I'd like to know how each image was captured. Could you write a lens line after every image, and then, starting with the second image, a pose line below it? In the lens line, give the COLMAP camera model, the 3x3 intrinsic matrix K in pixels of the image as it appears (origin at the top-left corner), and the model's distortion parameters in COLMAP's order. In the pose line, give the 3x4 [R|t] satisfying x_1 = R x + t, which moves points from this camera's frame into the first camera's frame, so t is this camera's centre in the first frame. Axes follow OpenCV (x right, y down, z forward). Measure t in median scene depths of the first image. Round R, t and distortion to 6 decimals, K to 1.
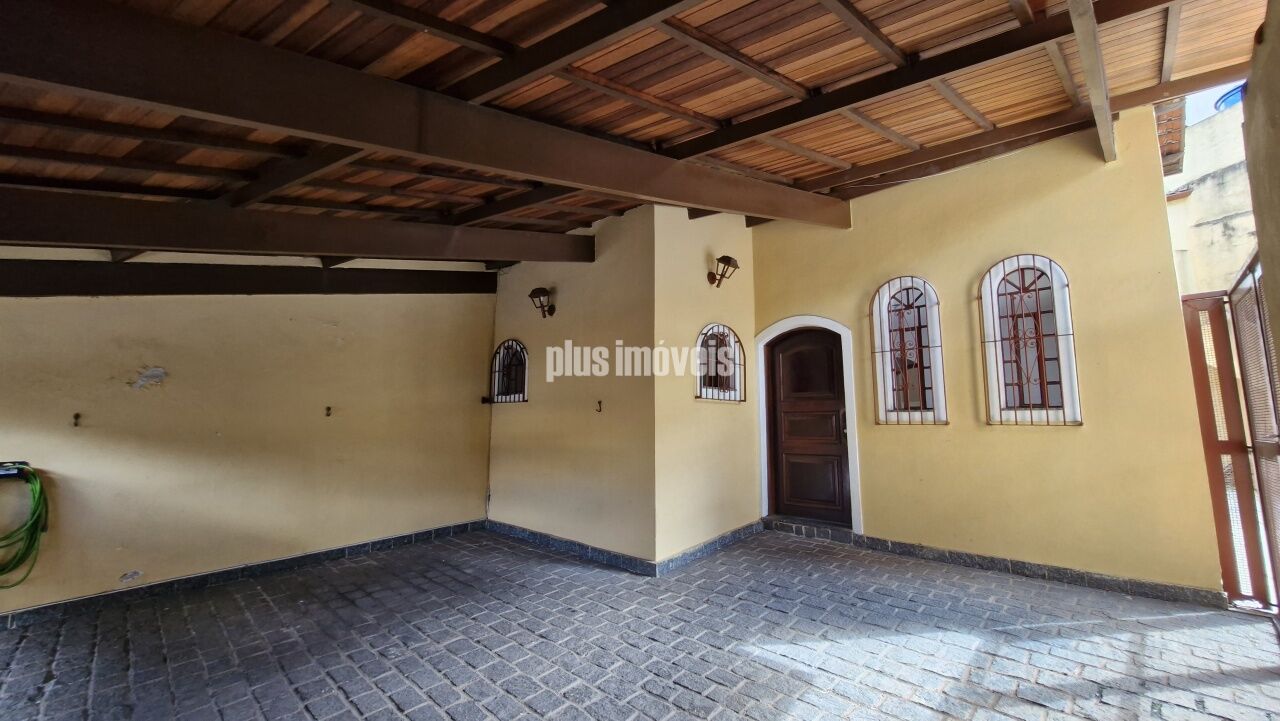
lens RADIAL K [[505.4, 0, 632.3], [0, 505.4, 357.2], [0, 0, 1]] dist [-0.000471, 0.000132]
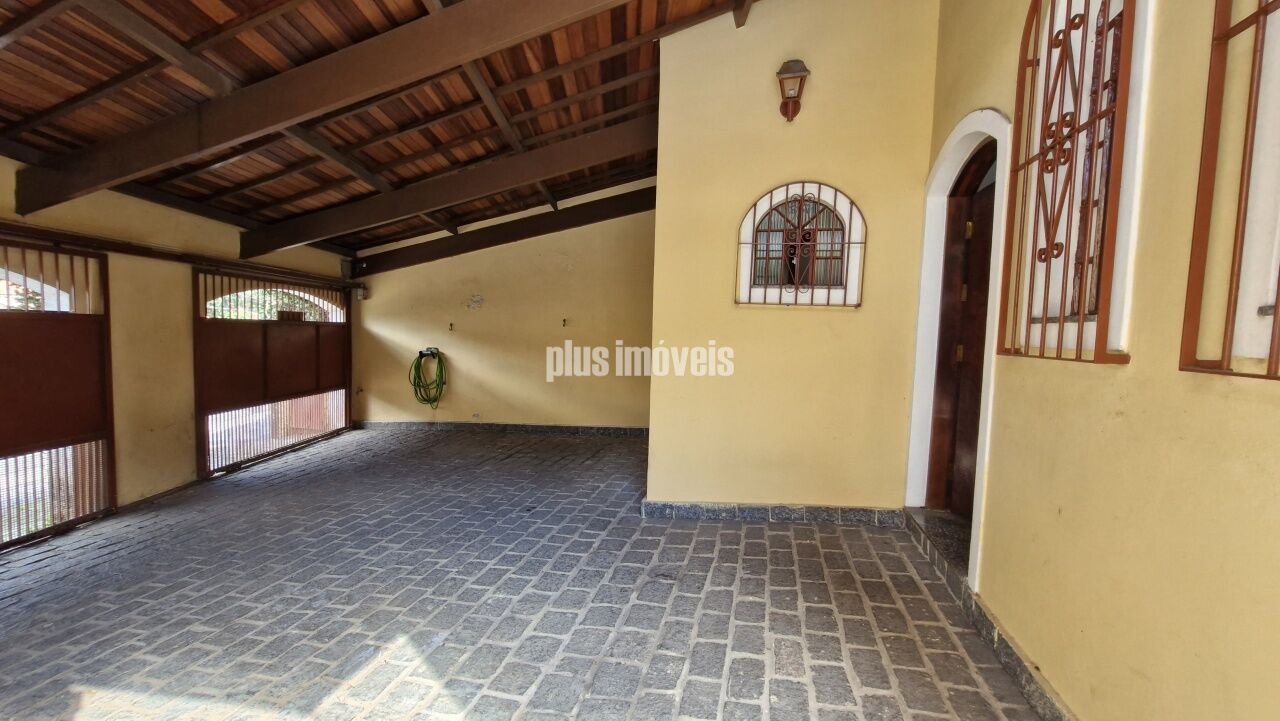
lens RADIAL K [[505.4, 0, 634.0], [0, 505.4, 357.6], [0, 0, 1]] dist [-0.000471, 0.000132]
pose [[0.508402, 0.059163, -0.859085, 0.763213], [0.084955, 0.989324, 0.118408, 0.070759], [0.856919, -0.133182, 0.497948, 0.610593]]
